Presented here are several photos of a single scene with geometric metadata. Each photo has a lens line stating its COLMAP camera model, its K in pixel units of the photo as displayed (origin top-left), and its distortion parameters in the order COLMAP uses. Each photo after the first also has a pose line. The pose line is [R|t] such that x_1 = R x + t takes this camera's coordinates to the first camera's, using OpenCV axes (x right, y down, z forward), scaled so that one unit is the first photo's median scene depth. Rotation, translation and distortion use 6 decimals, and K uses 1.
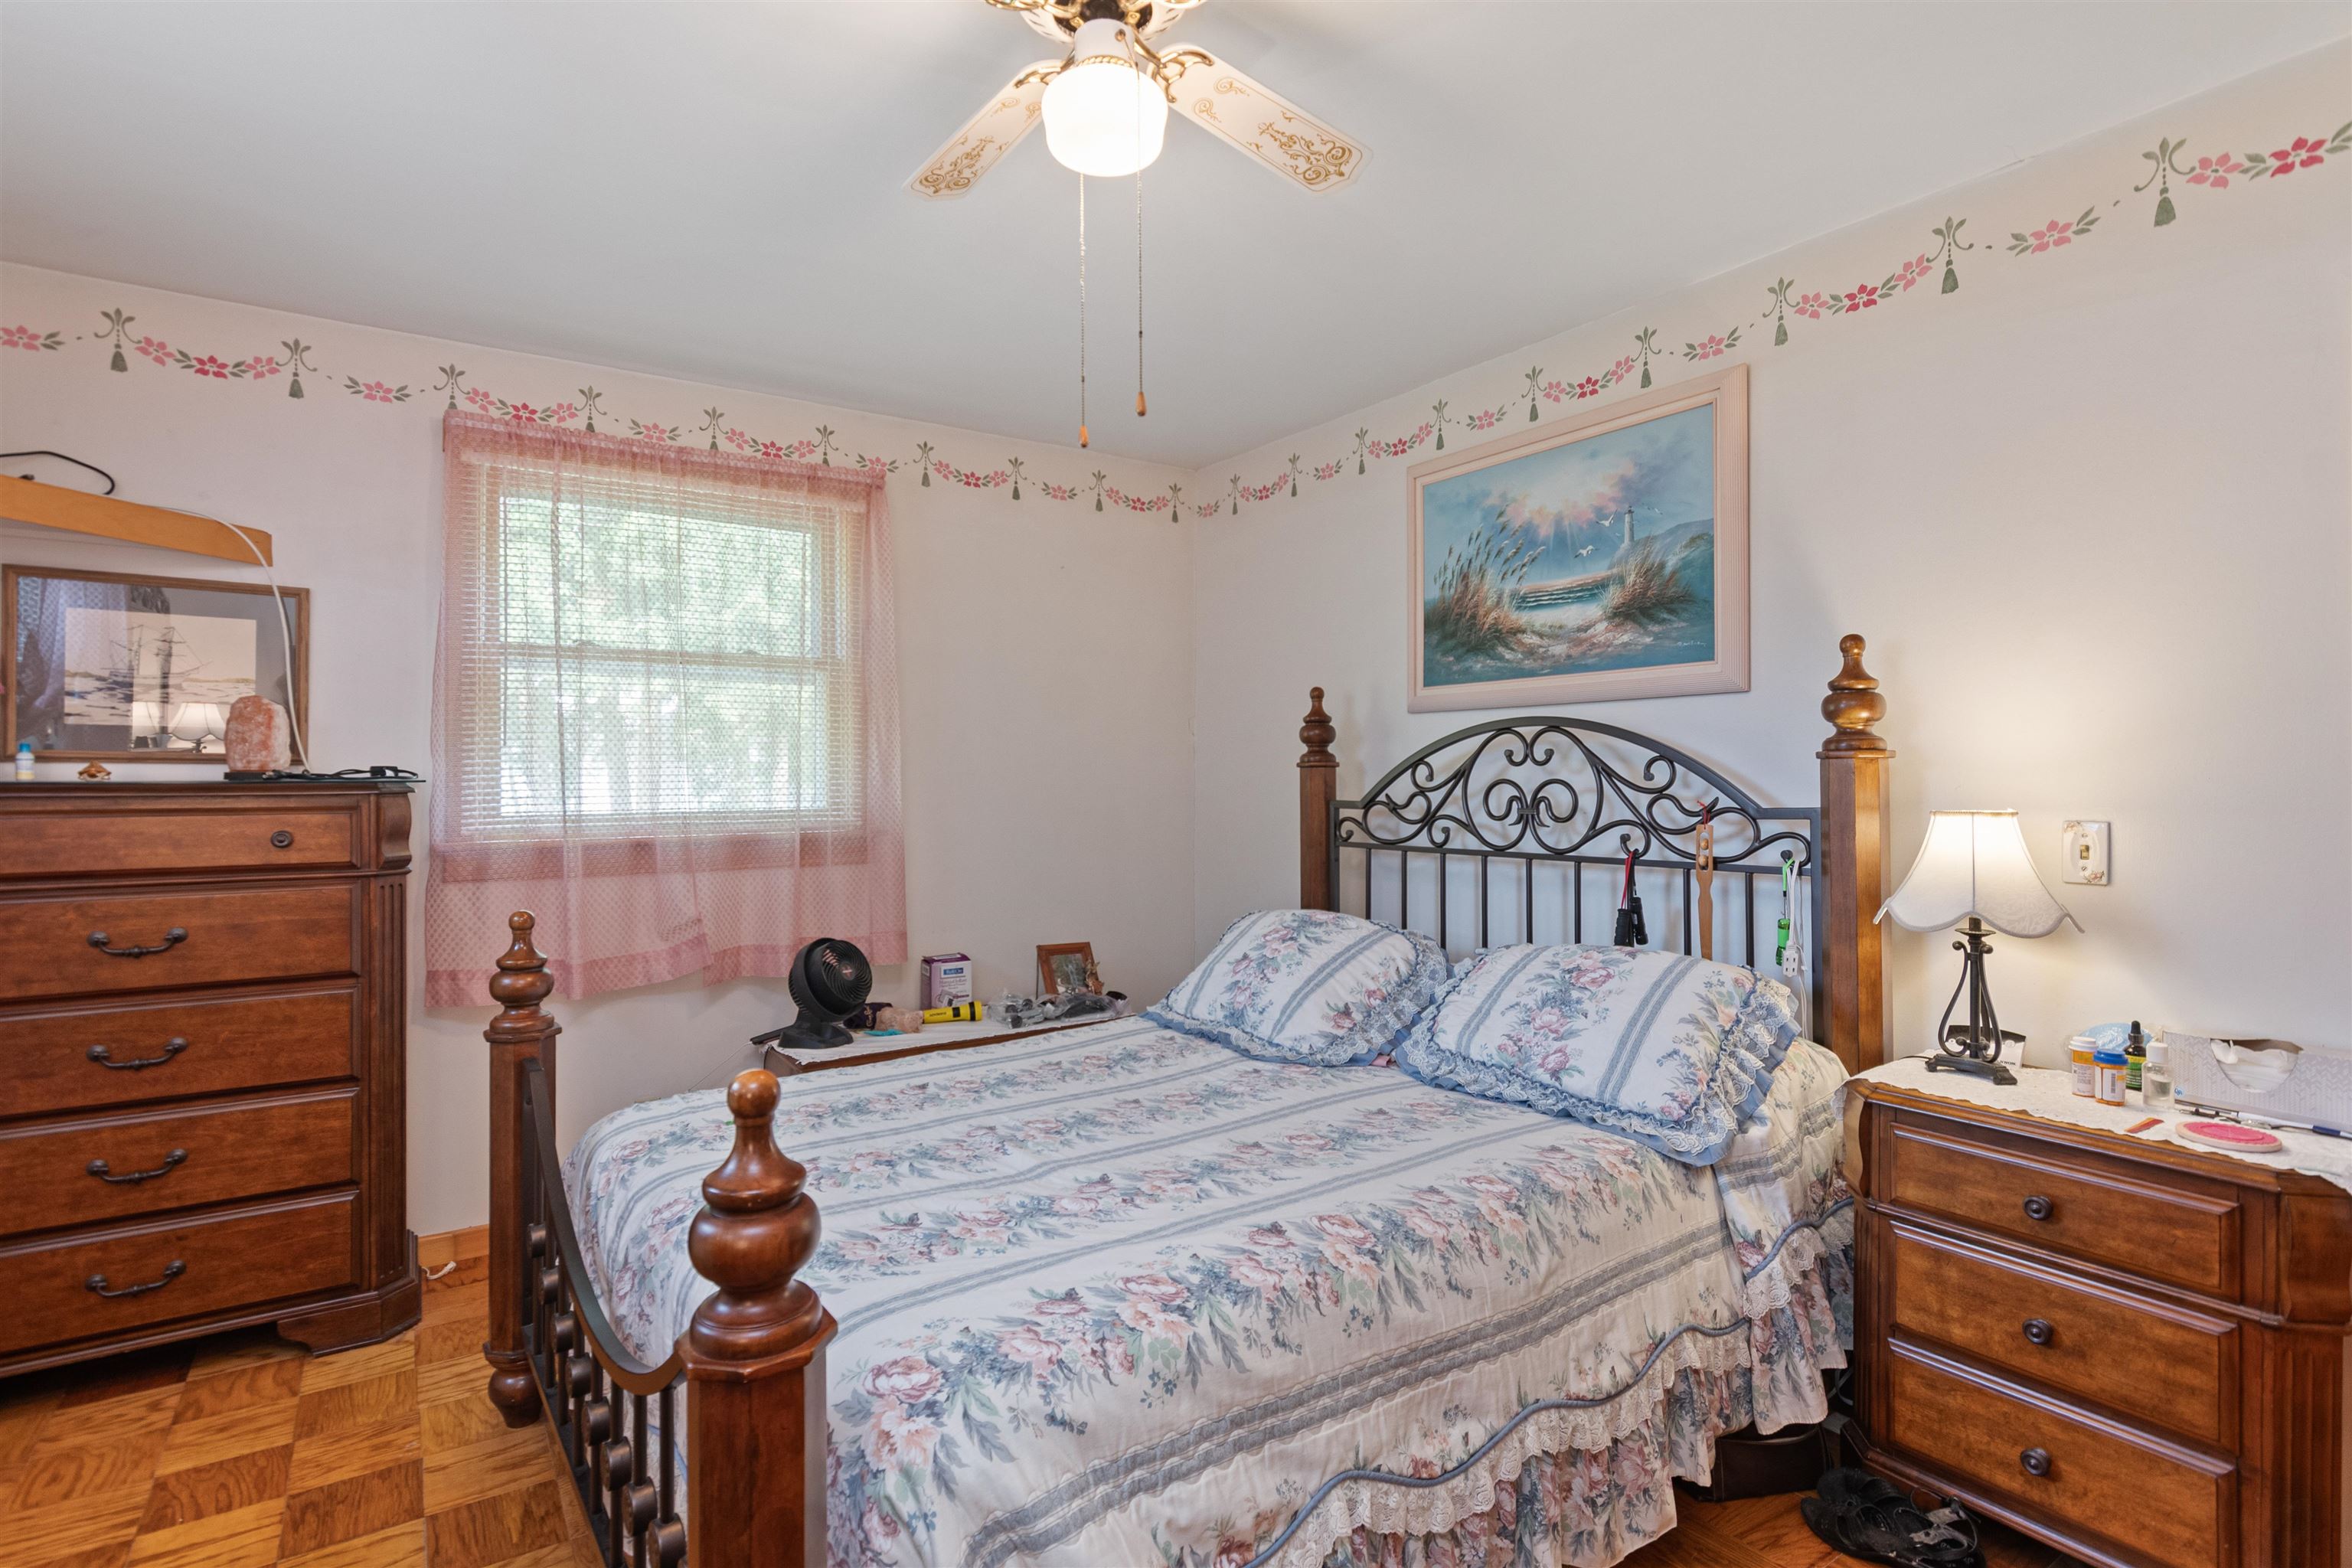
lens RADIAL K [[1131.6, 0, 1188.3], [0, 1131.6, 767.2], [0, 0, 1]] dist [0.003602, 0.000579]
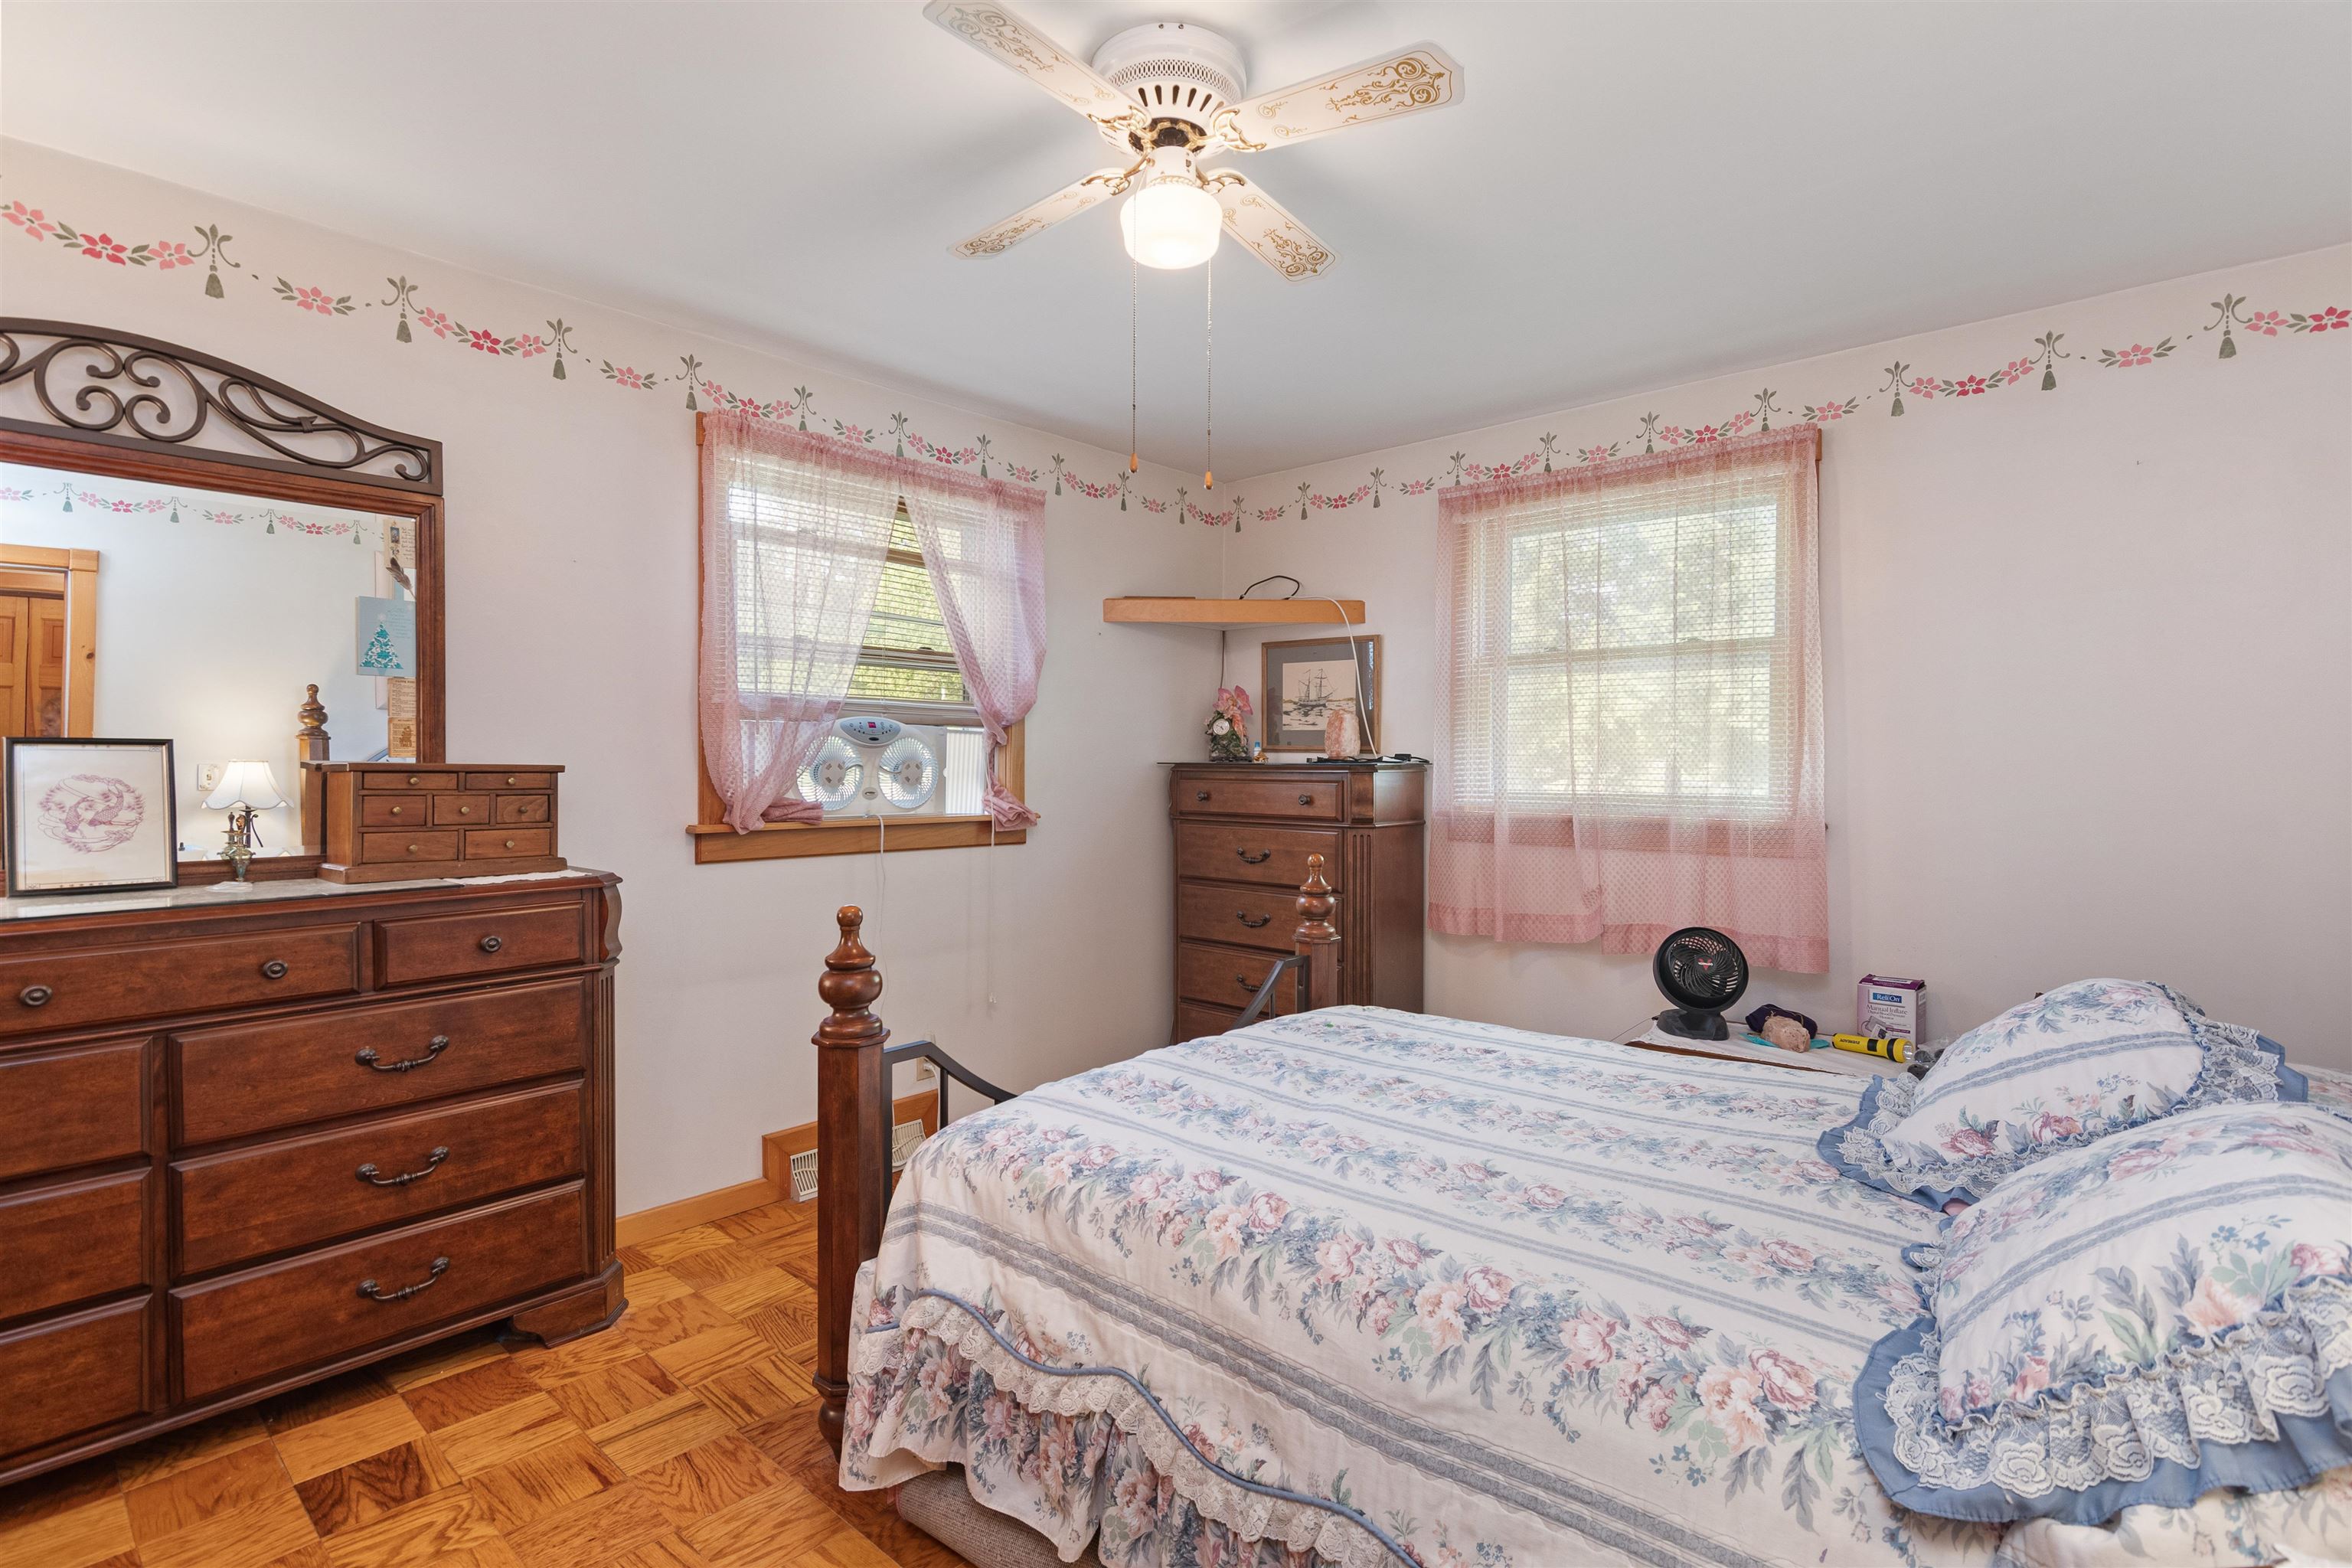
lens RADIAL K [[1131.6, 0, 1185.5], [0, 1131.6, 786.1], [0, 0, 1]] dist [0.003602, 0.000579]
pose [[0.253097, 0.023860, -0.967147, 0.761102], [0.001150, 0.999688, 0.024964, 0.004301], [0.967440, -0.007431, 0.252991, 0.477786]]
